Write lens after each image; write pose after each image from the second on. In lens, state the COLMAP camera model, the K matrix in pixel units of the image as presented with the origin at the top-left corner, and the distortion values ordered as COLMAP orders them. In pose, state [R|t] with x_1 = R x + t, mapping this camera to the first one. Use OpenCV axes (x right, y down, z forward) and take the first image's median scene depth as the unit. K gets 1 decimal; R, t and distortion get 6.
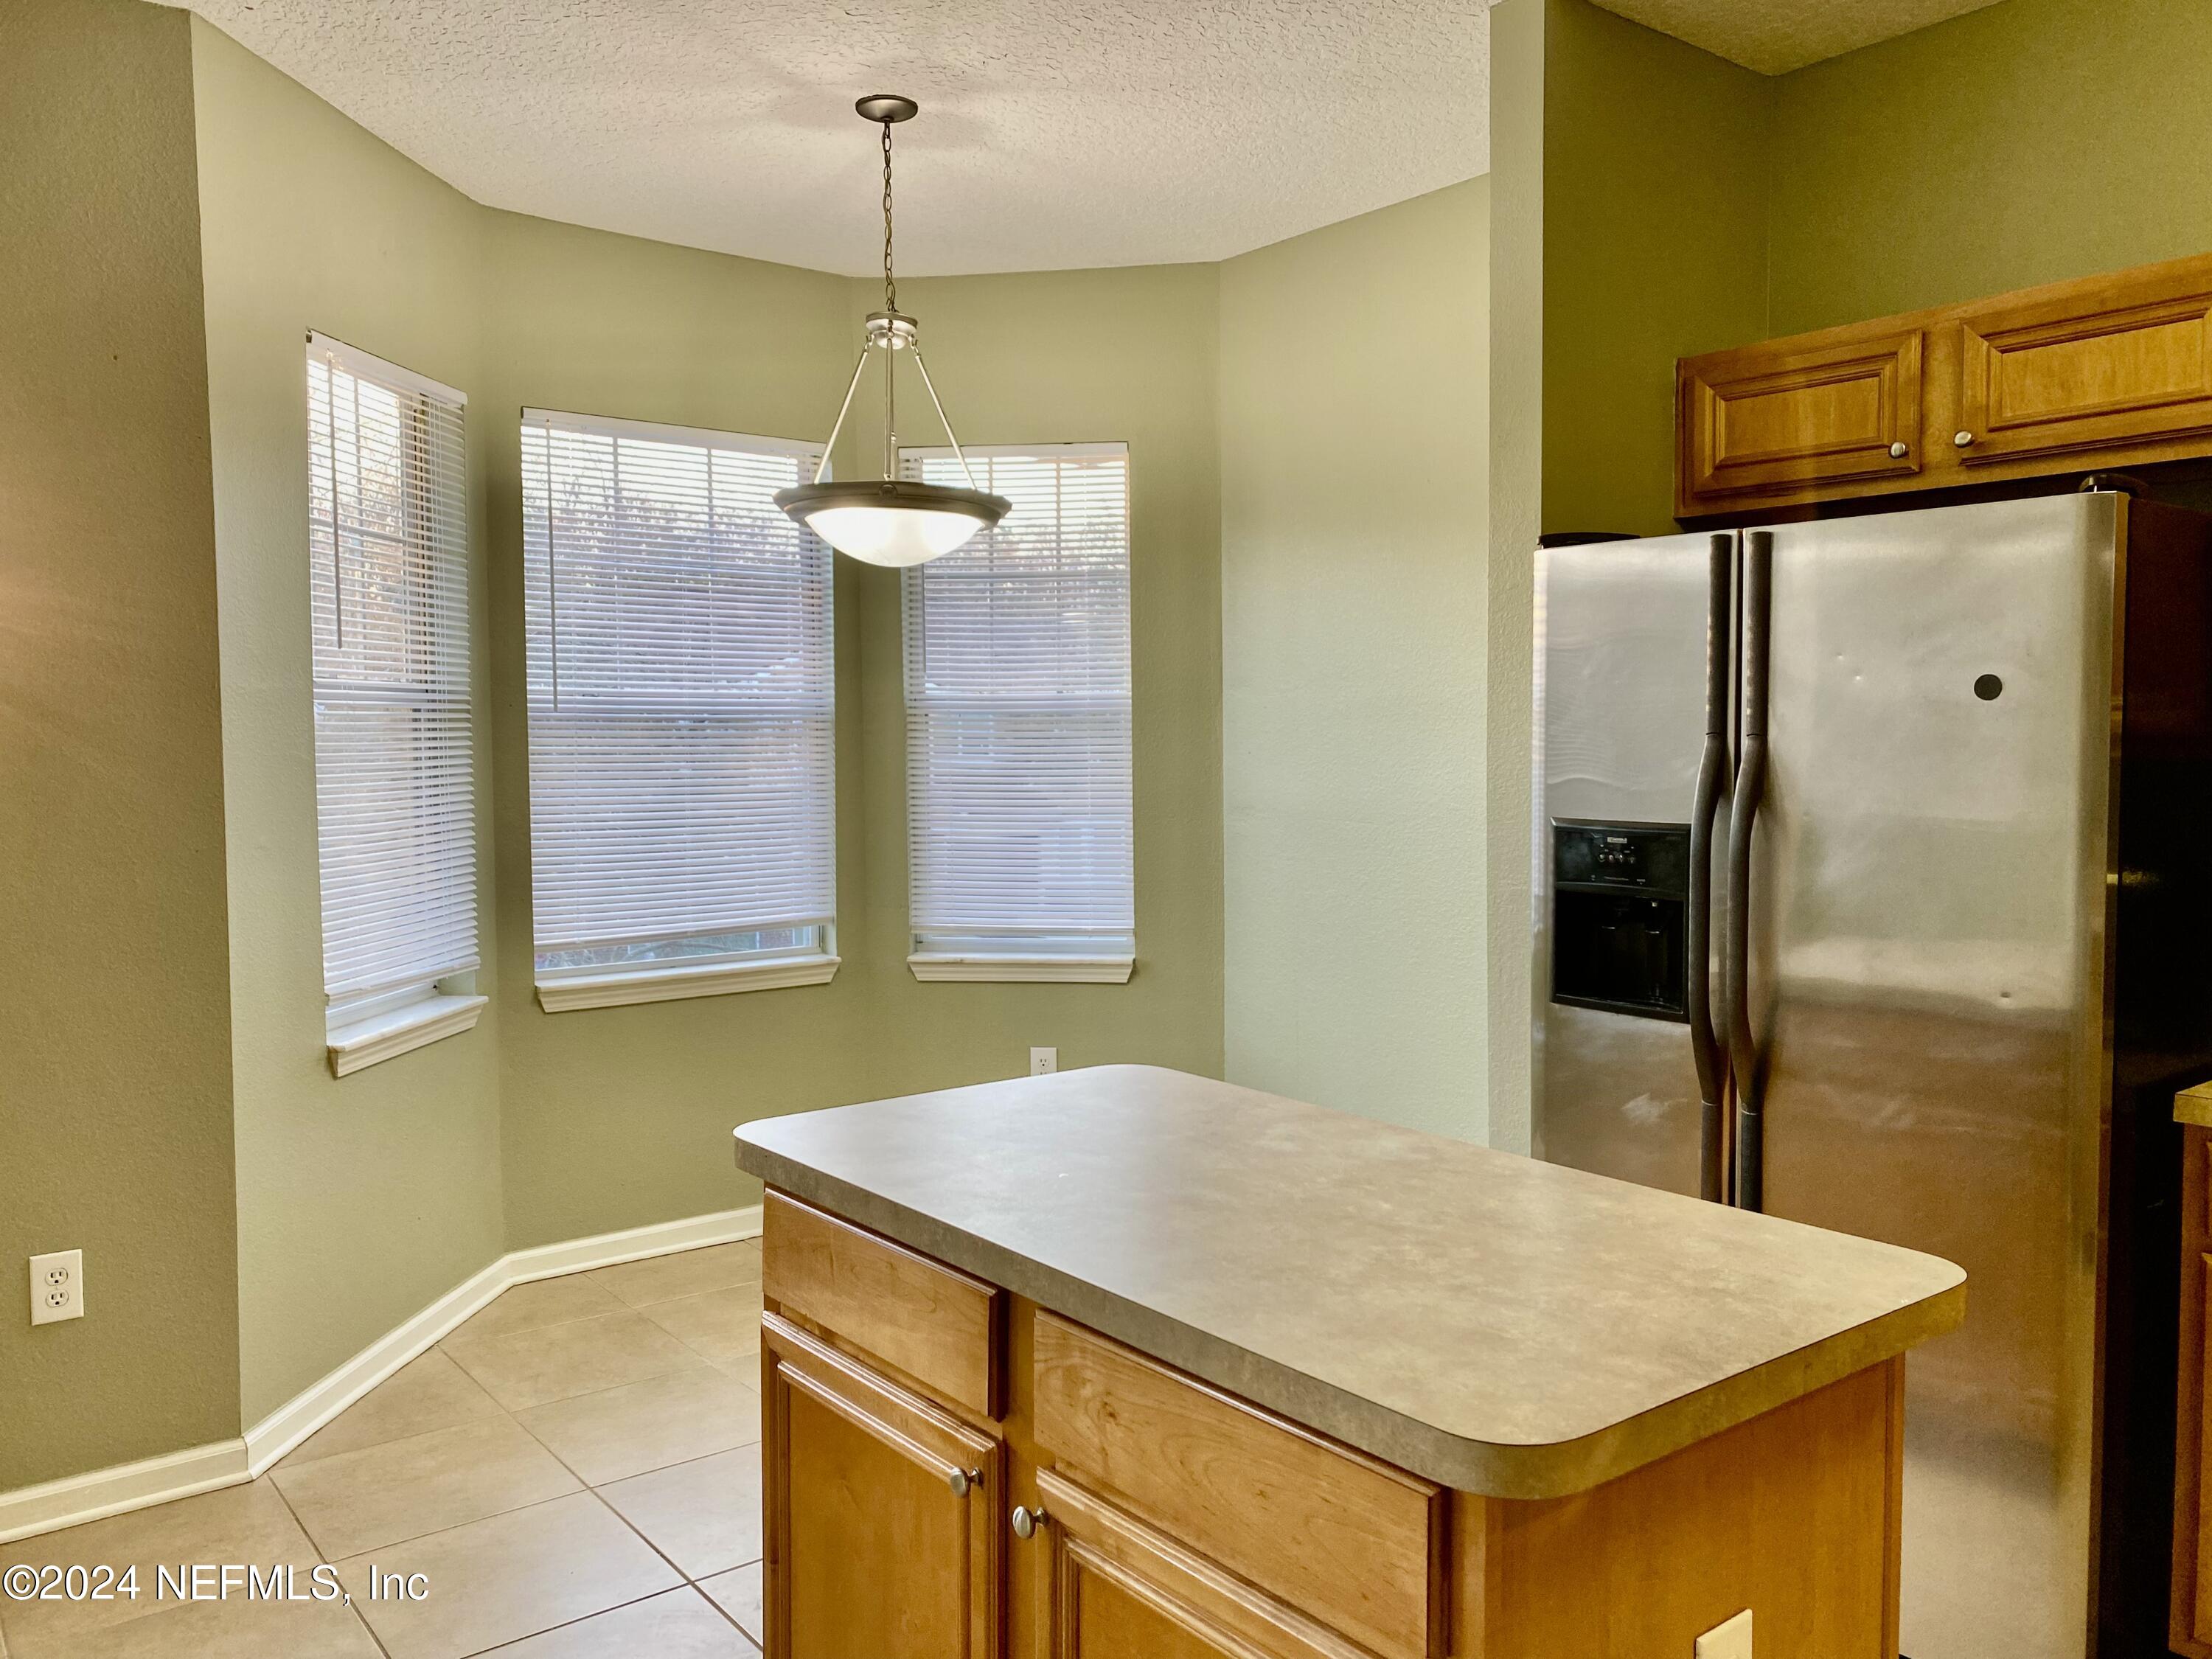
lens RADIAL K [[1670.5, 0, 1115.8], [0, 1670.5, 834.1], [0, 0, 1]] dist [0.041716, -0.033170]
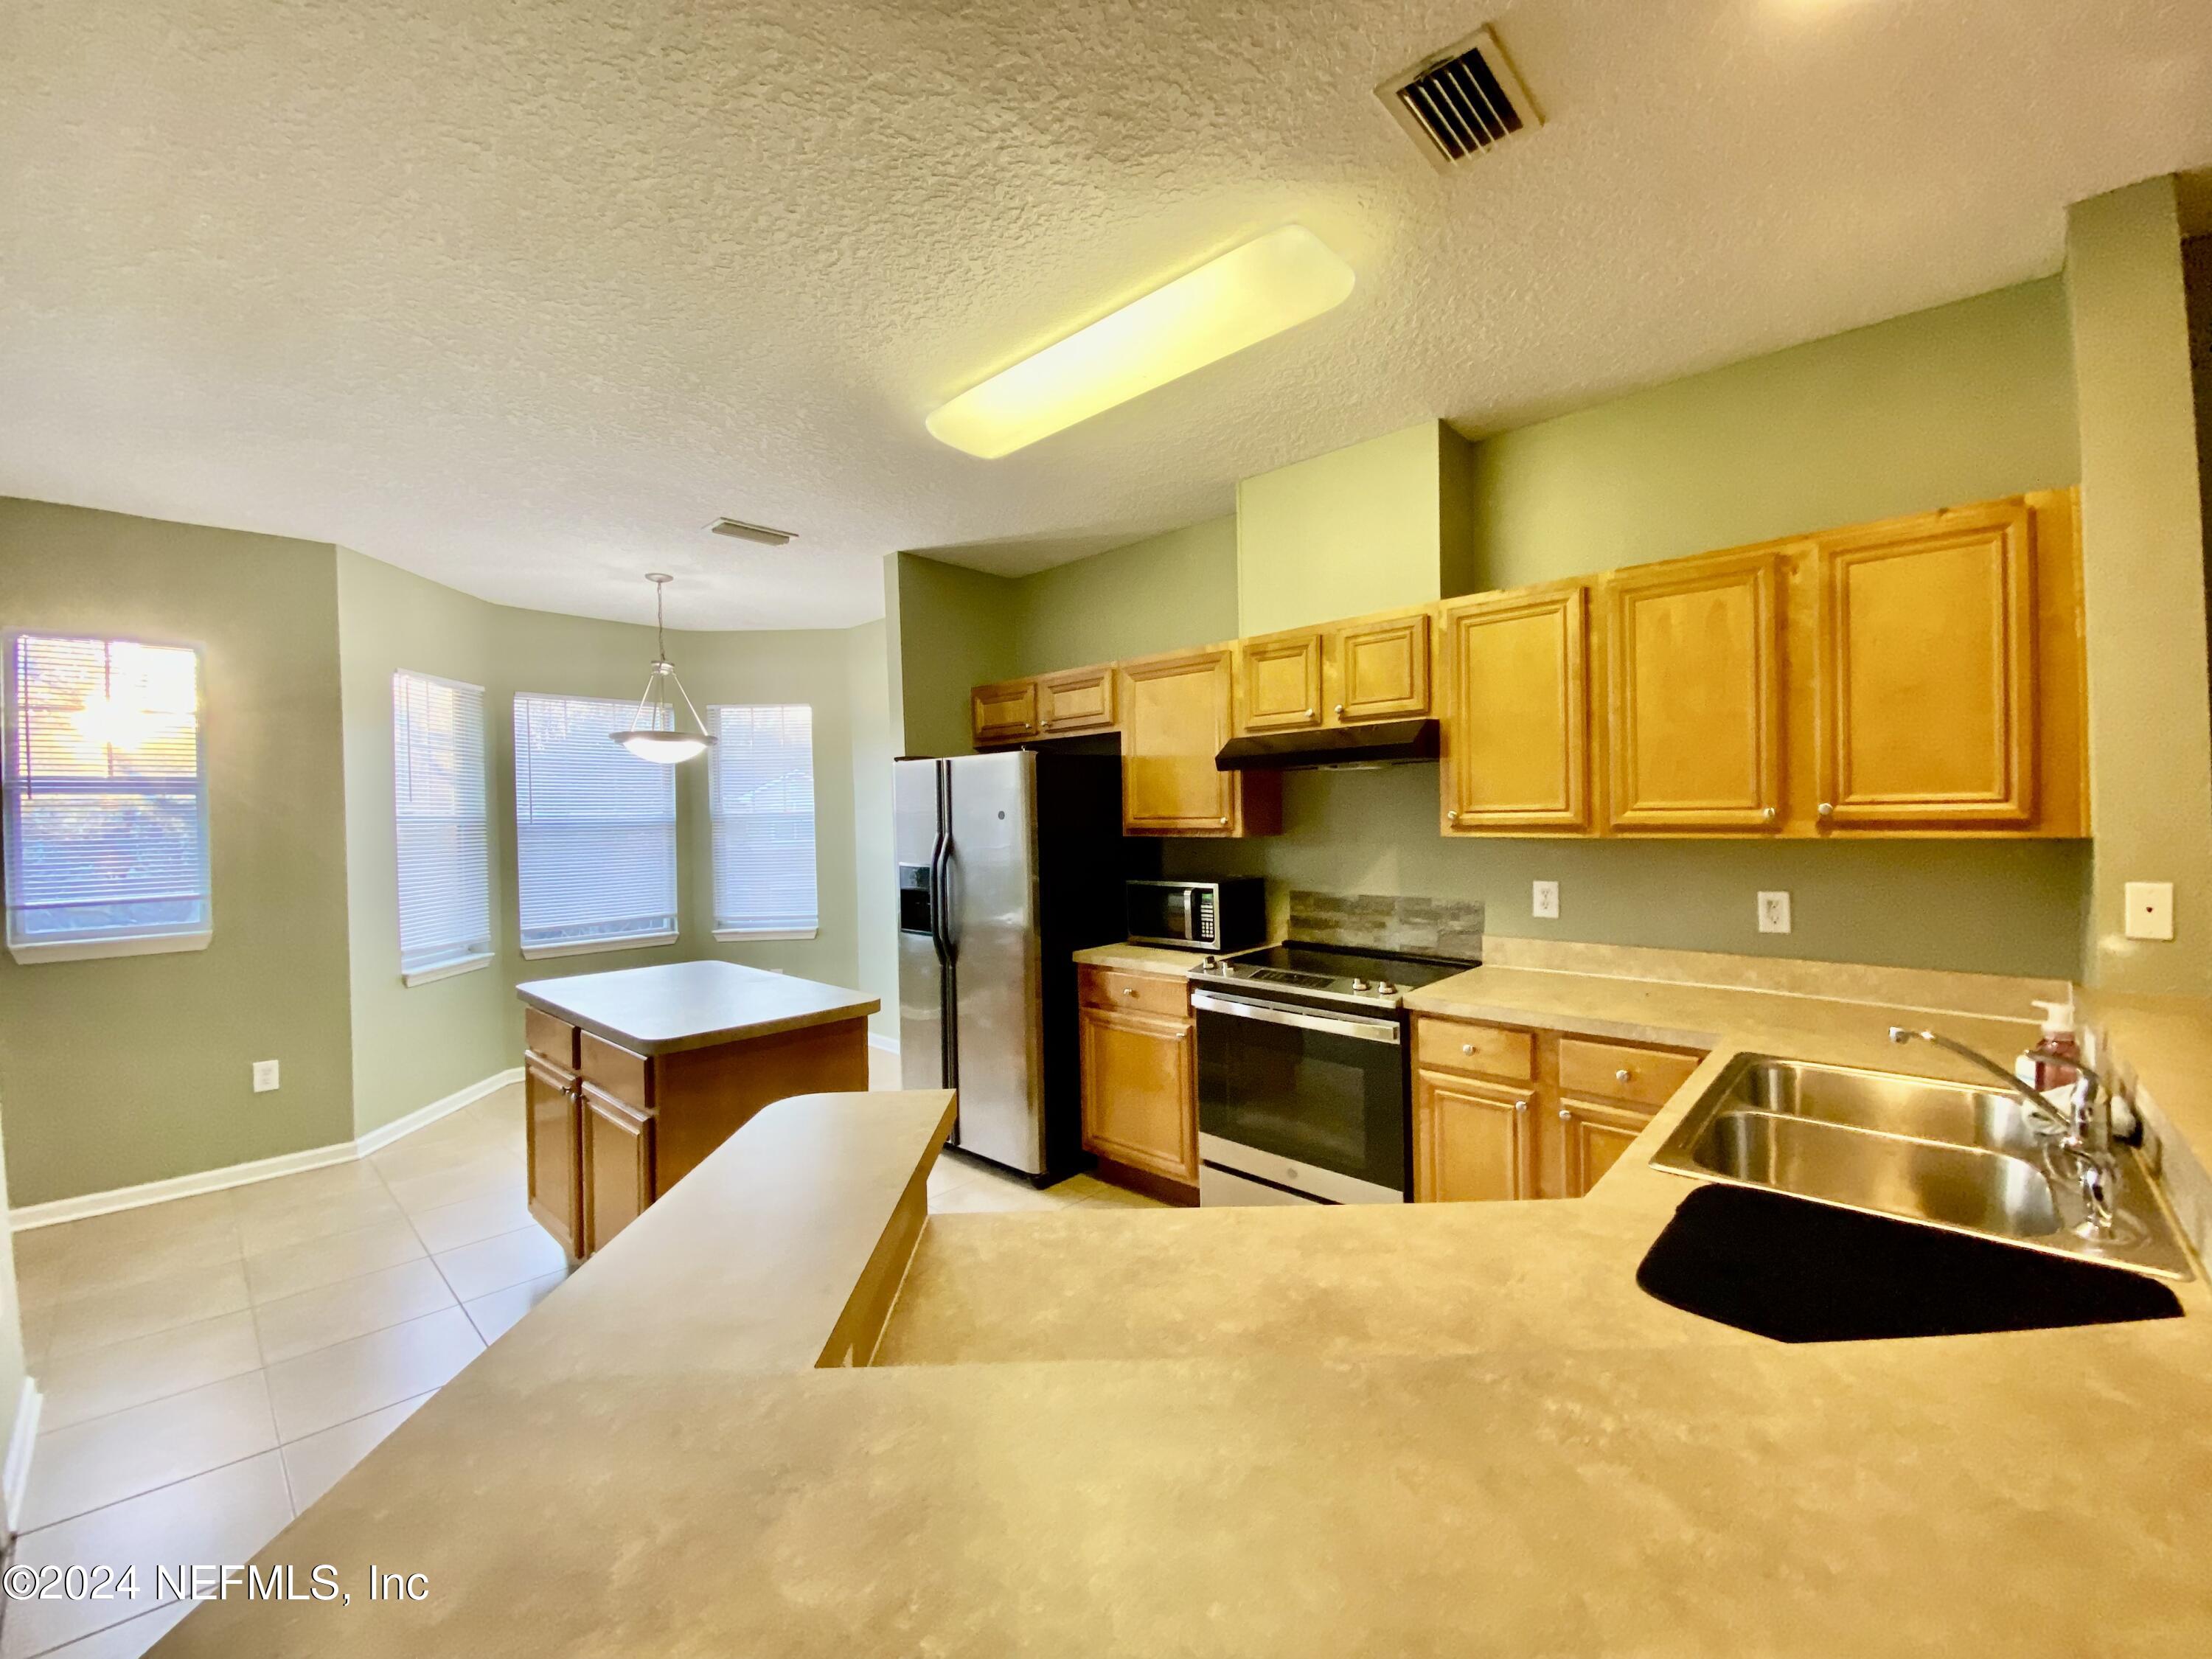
lens RADIAL K [[889.1, 0, 1109.2], [0, 889.1, 829.9], [0, 0, 1]] dist [0.007503, -0.008241]
pose [[0.988294, -0.018153, 0.151476, 0.369282], [0.024809, 0.998803, -0.042166, 0.005622], [-0.150529, 0.045431, 0.987561, -0.431203]]
